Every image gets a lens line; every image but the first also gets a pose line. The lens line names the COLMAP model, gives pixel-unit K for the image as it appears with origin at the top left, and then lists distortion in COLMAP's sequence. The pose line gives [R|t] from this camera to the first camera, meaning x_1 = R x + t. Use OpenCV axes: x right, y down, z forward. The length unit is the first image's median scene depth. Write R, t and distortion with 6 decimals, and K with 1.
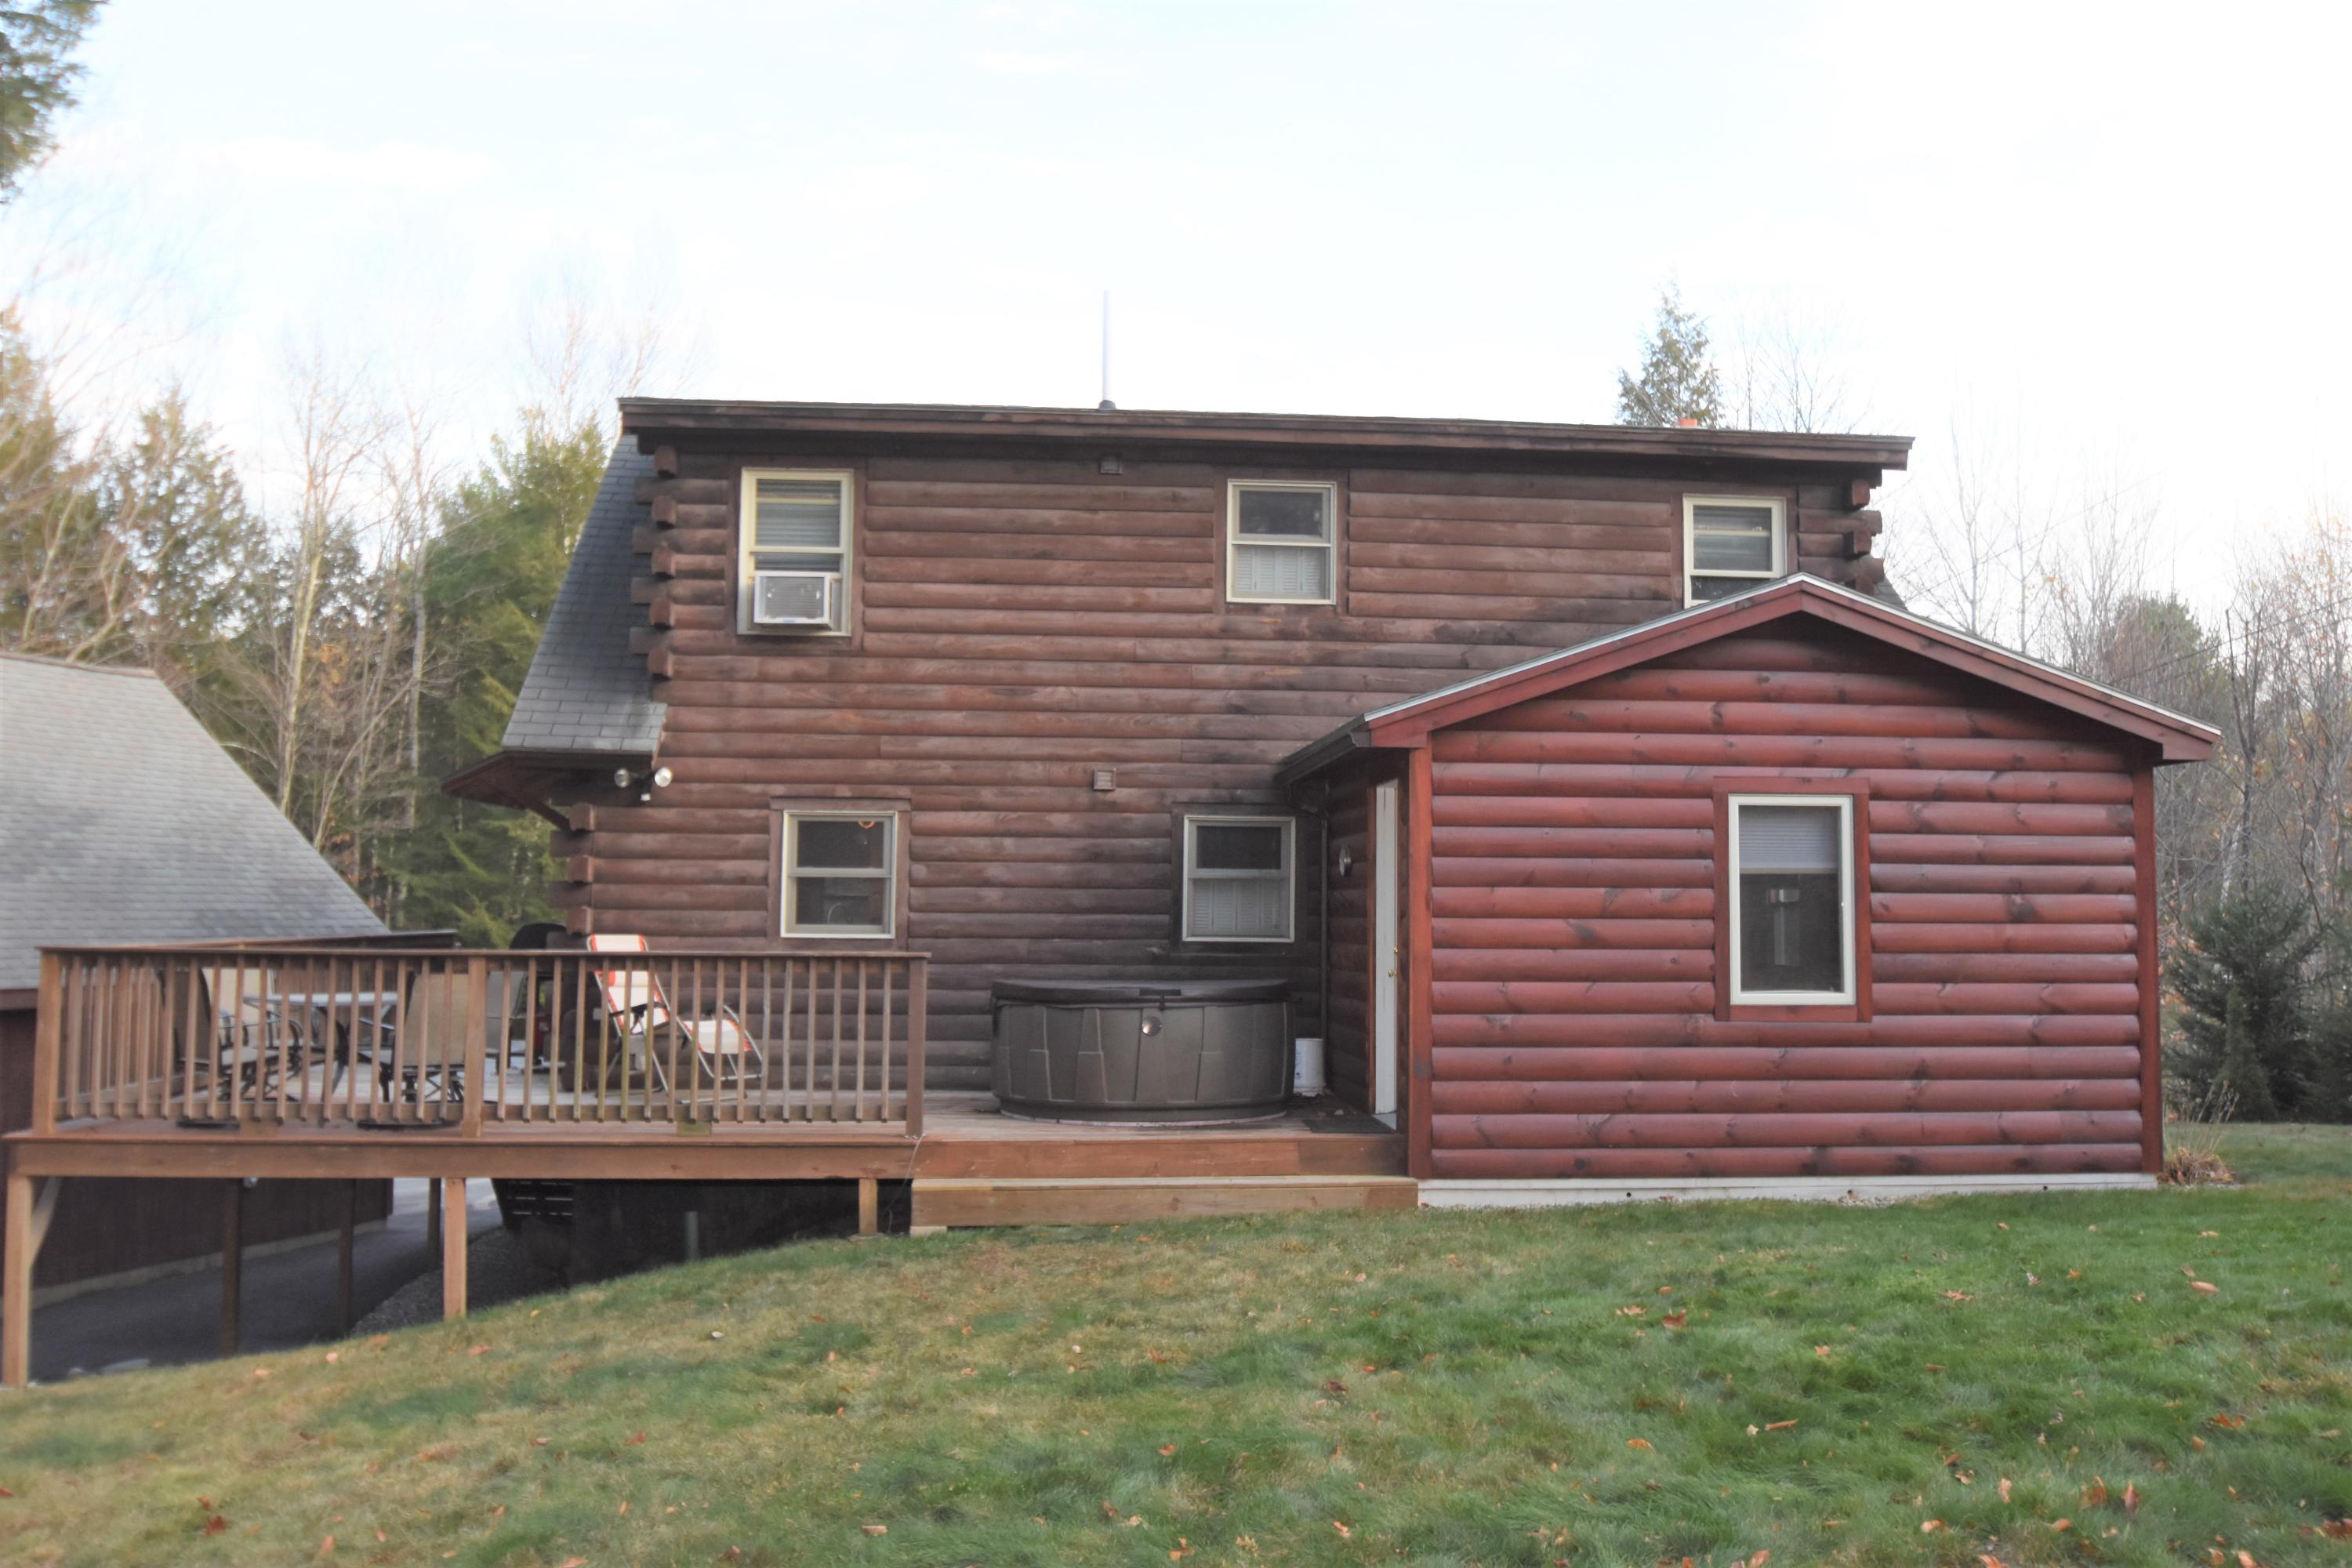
lens RADIAL K [[1964.4, 0, 1175.3], [0, 1964.4, 789.1], [0, 0, 1]] dist [-0.052567, -0.003207]
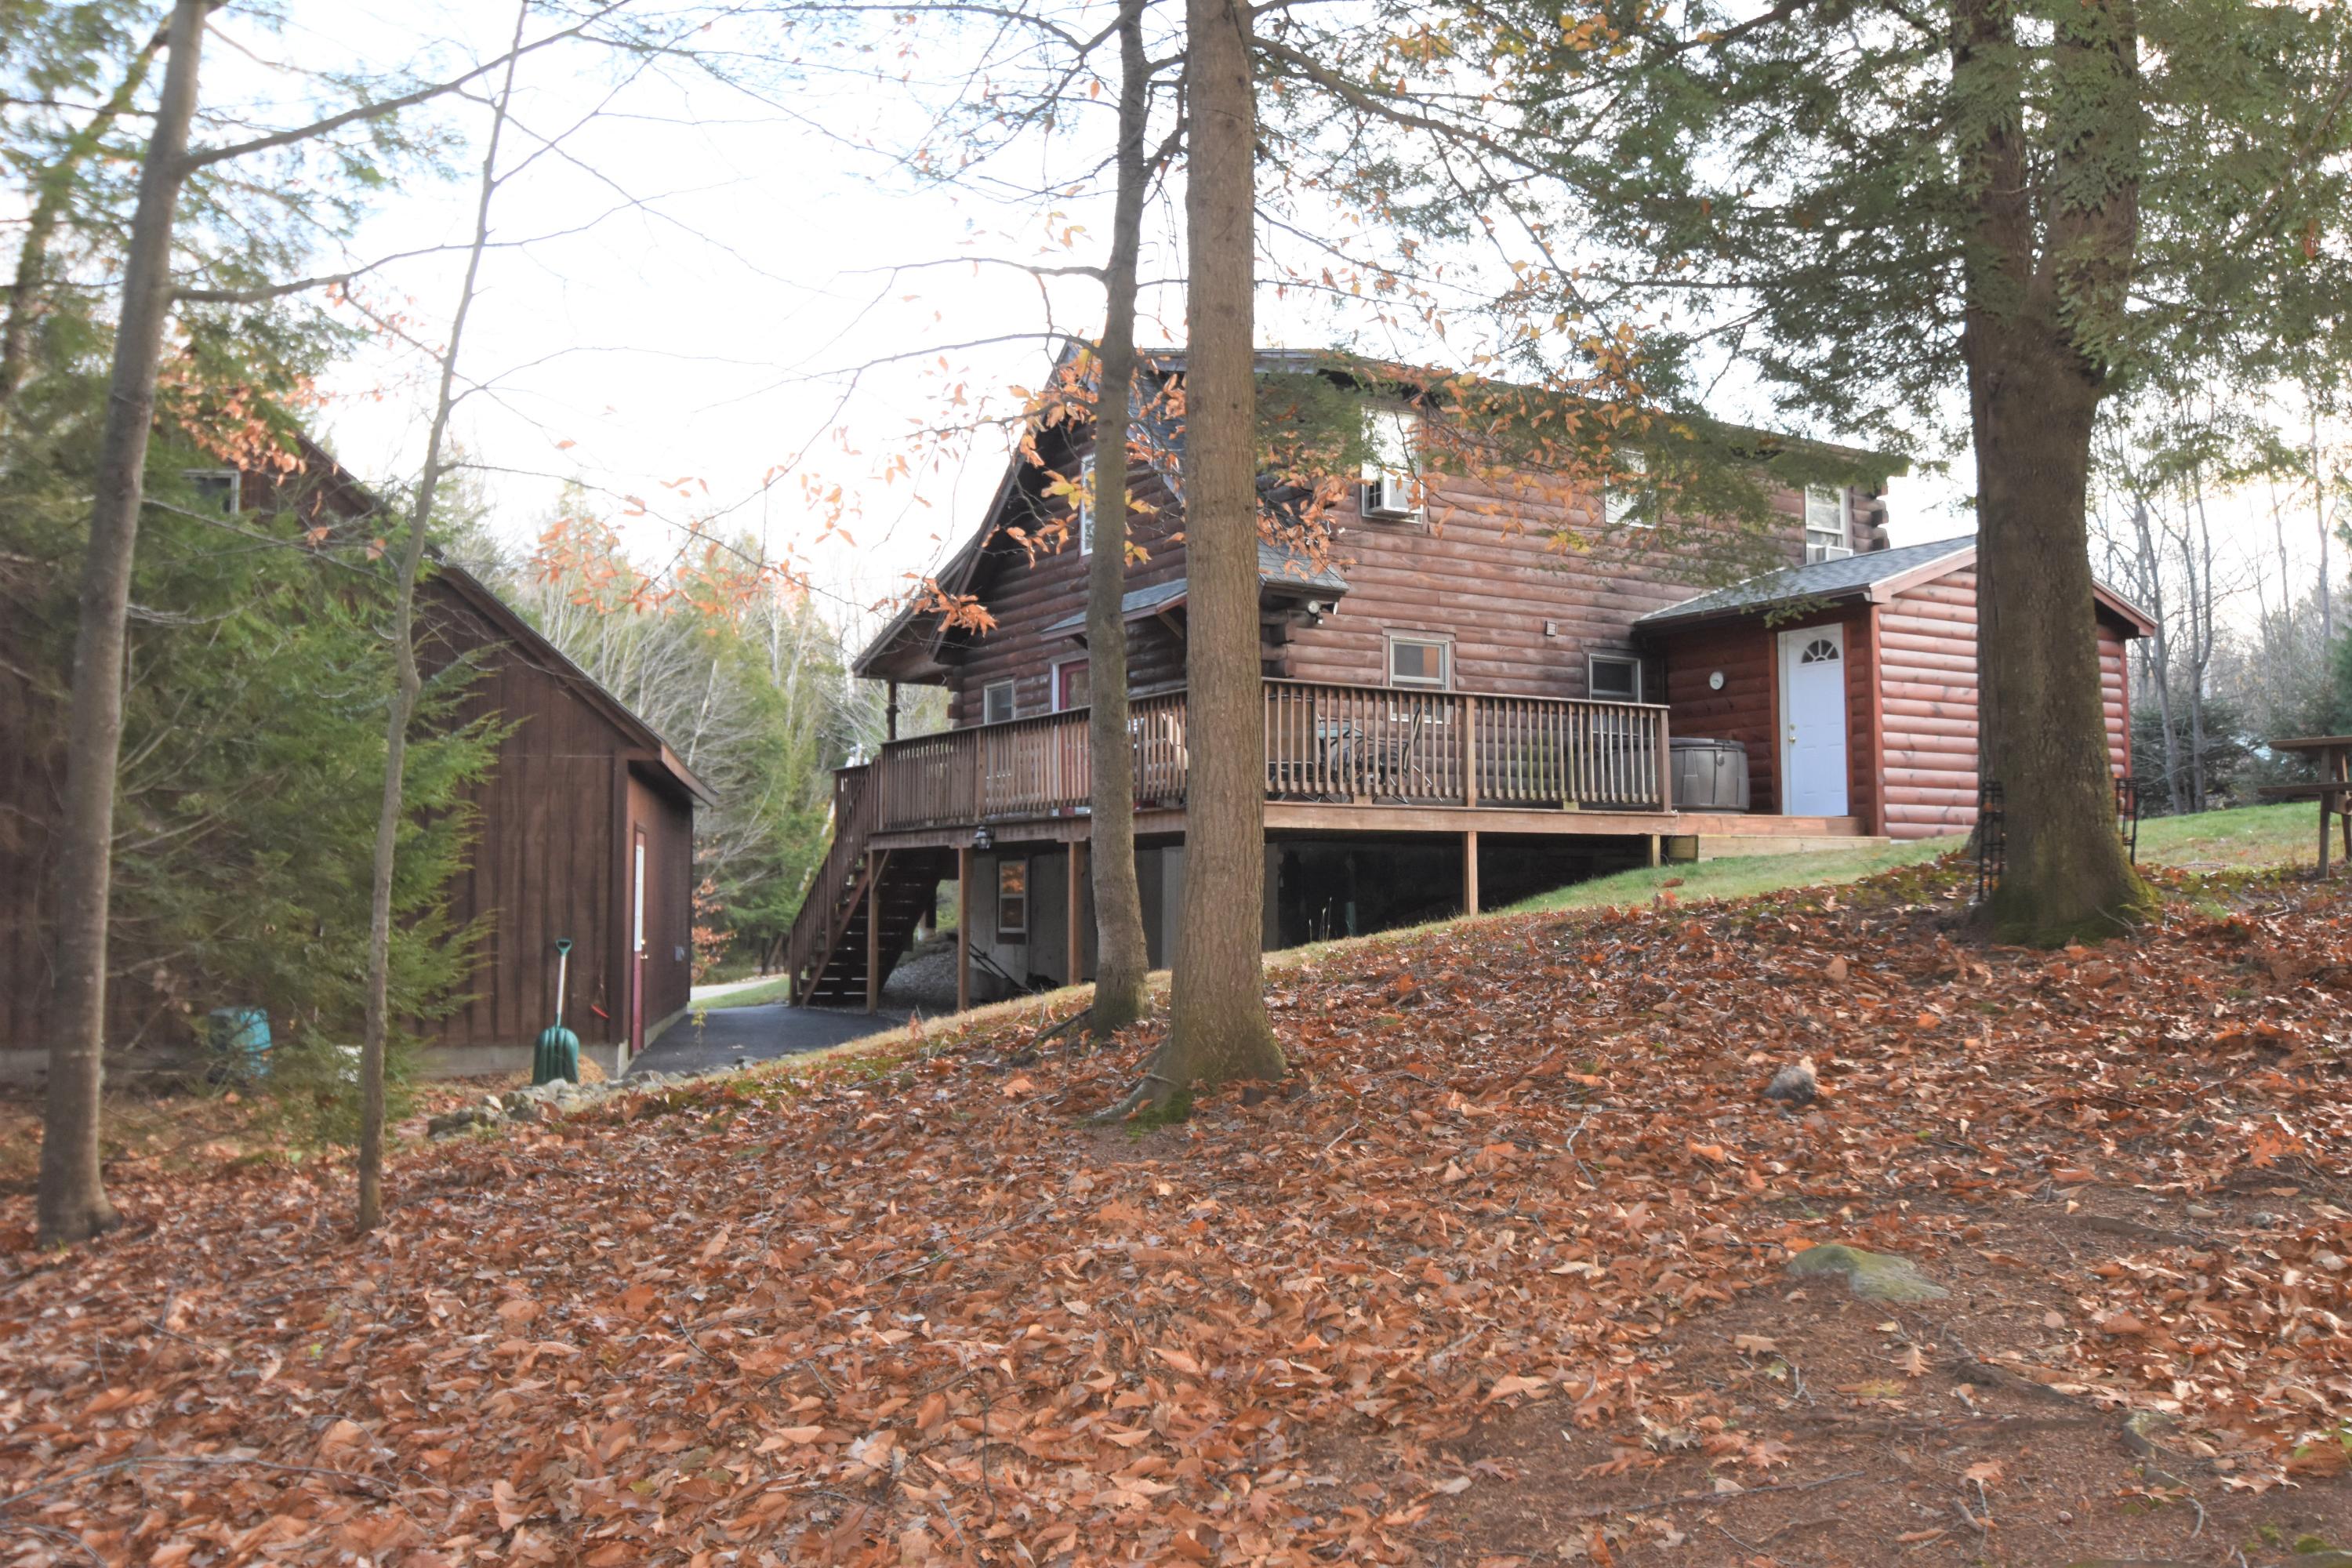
lens RADIAL K [[2026.7, 0, 1175.1], [0, 2026.7, 781.9], [0, 0, 1]] dist [-0.005346, -0.001563]
pose [[0.886283, 0.021218, 0.462658, -1.056134], [-0.019692, 0.999773, -0.008128, 0.137446], [-0.462726, -0.001907, 0.886499, -0.295664]]
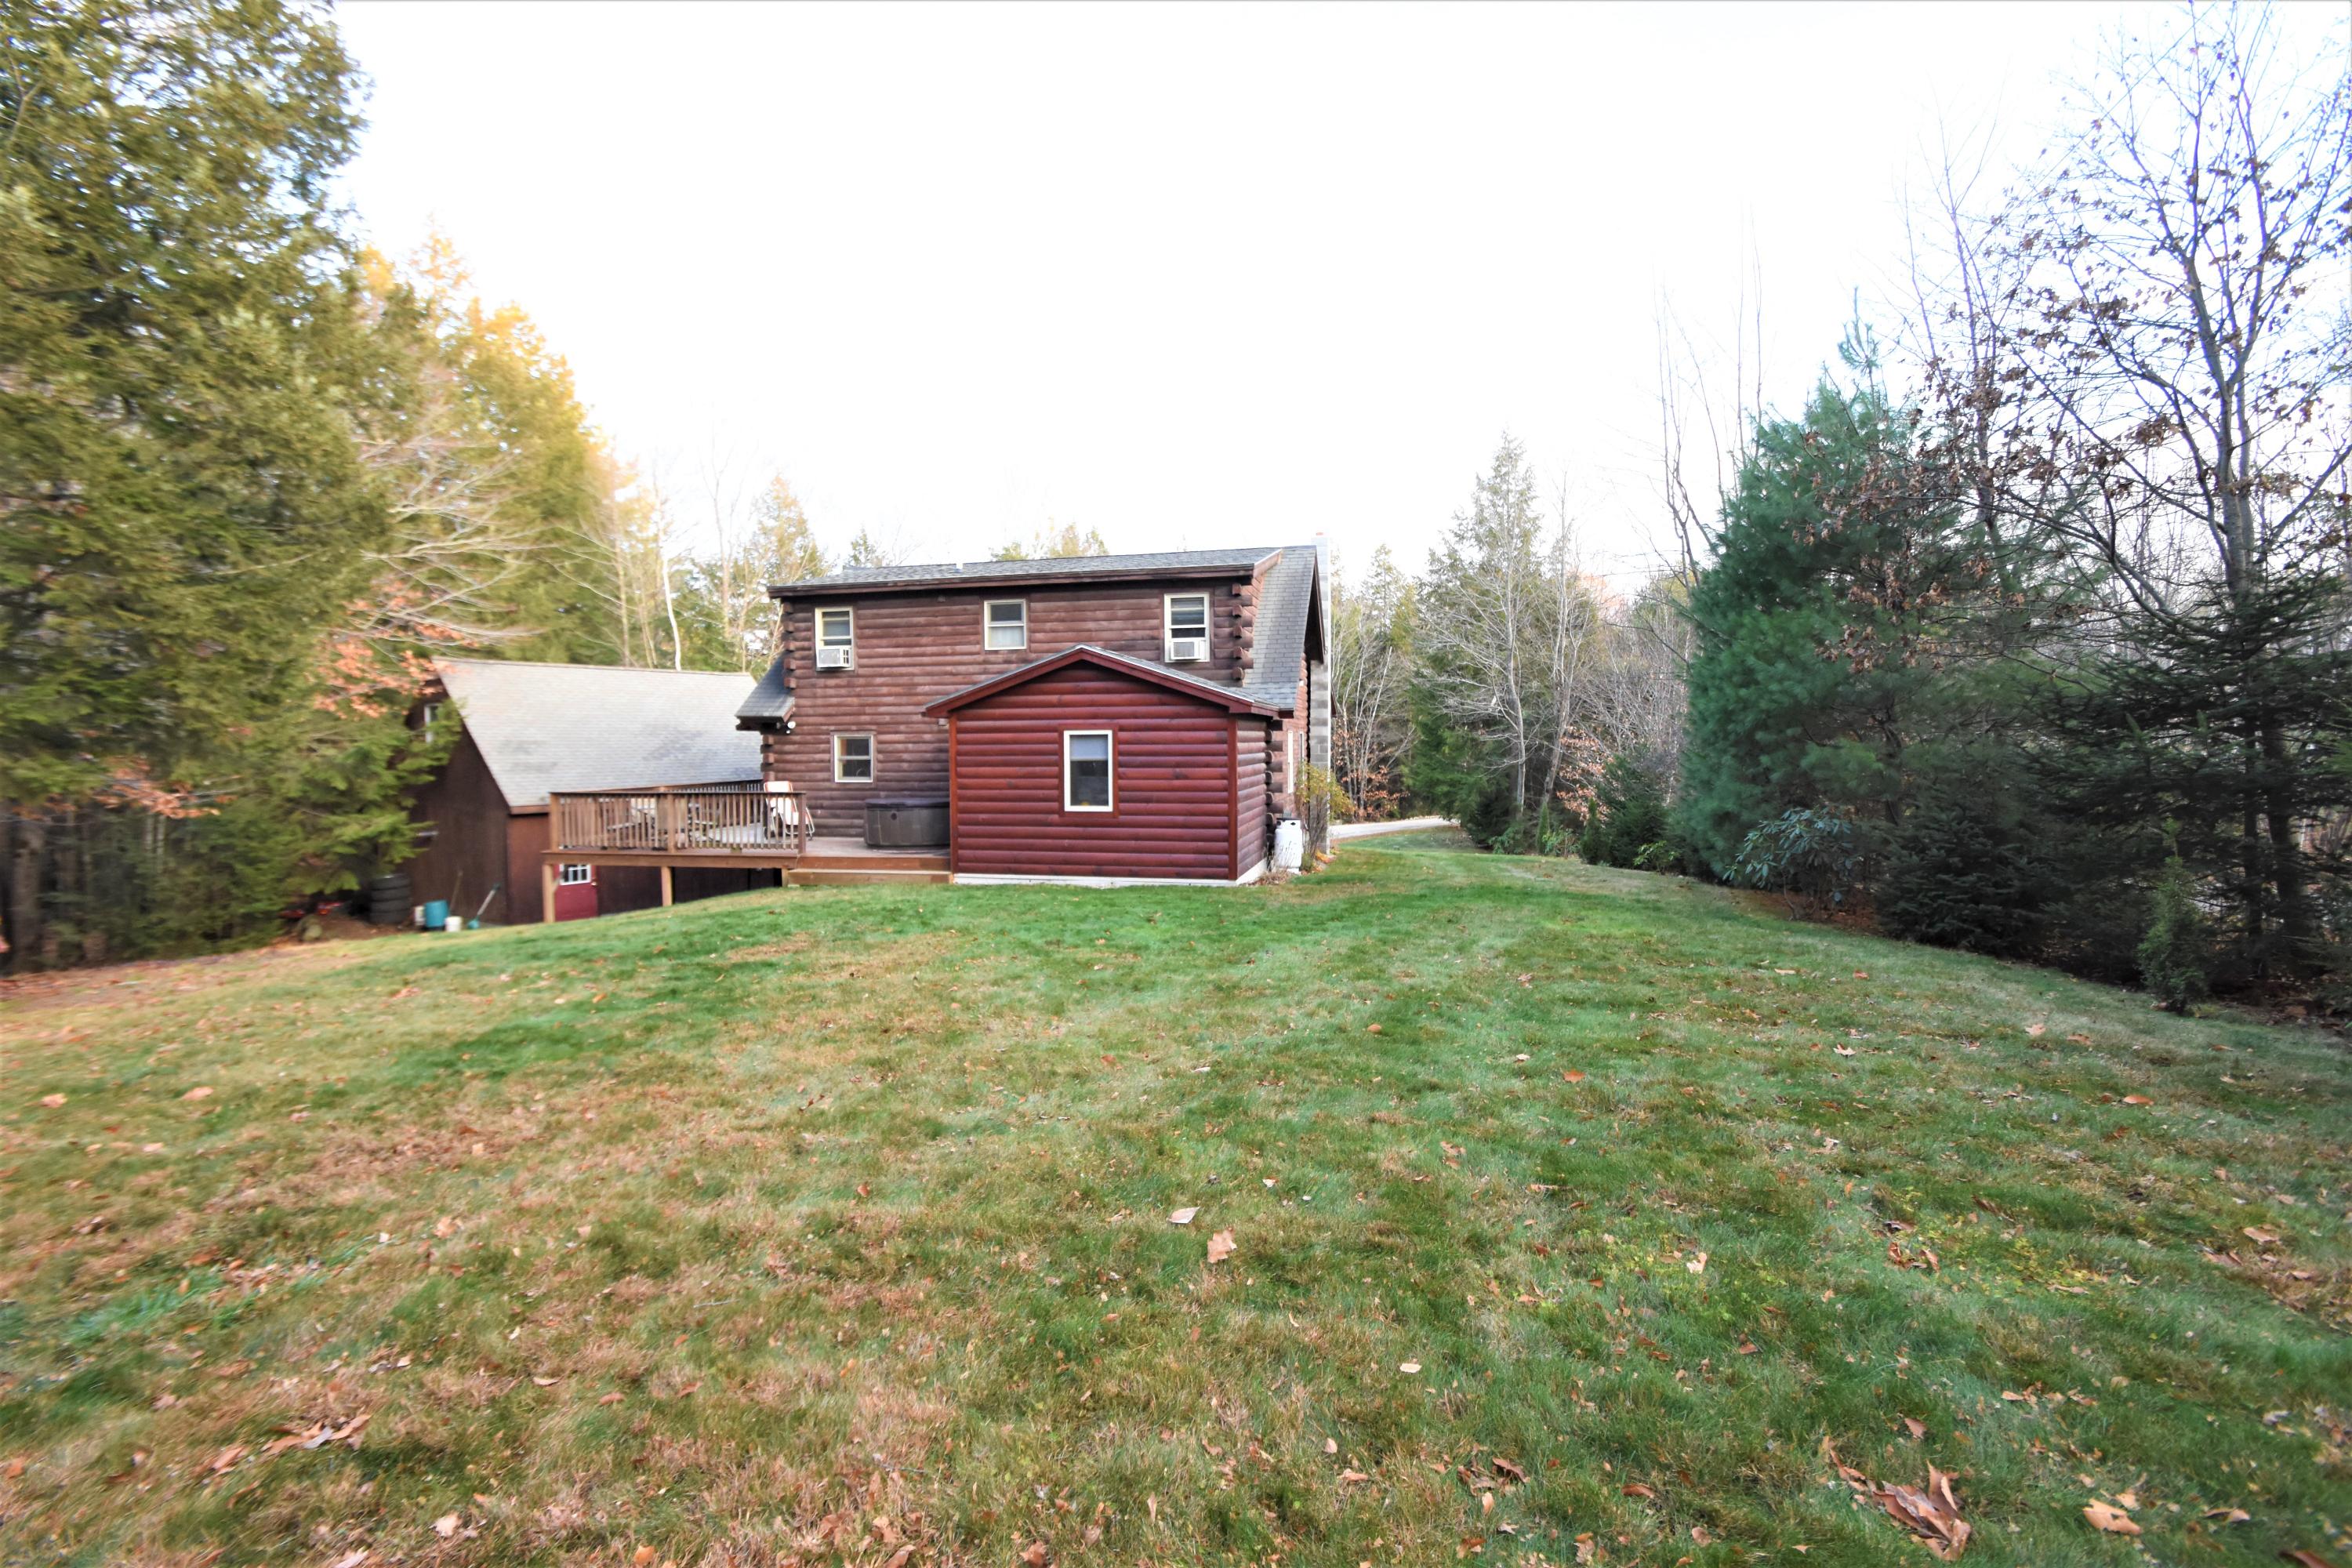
lens RADIAL K [[1024.7, 0, 1179.0], [0, 1024.7, 766.2], [0, 0, 1]] dist [-0.003148, -0.000030]
pose [[0.952775, -0.008730, -0.303550, 0.682371], [0.034704, 0.996168, 0.080278, -0.043700], [0.301686, -0.087021, 0.949428, -0.204749]]
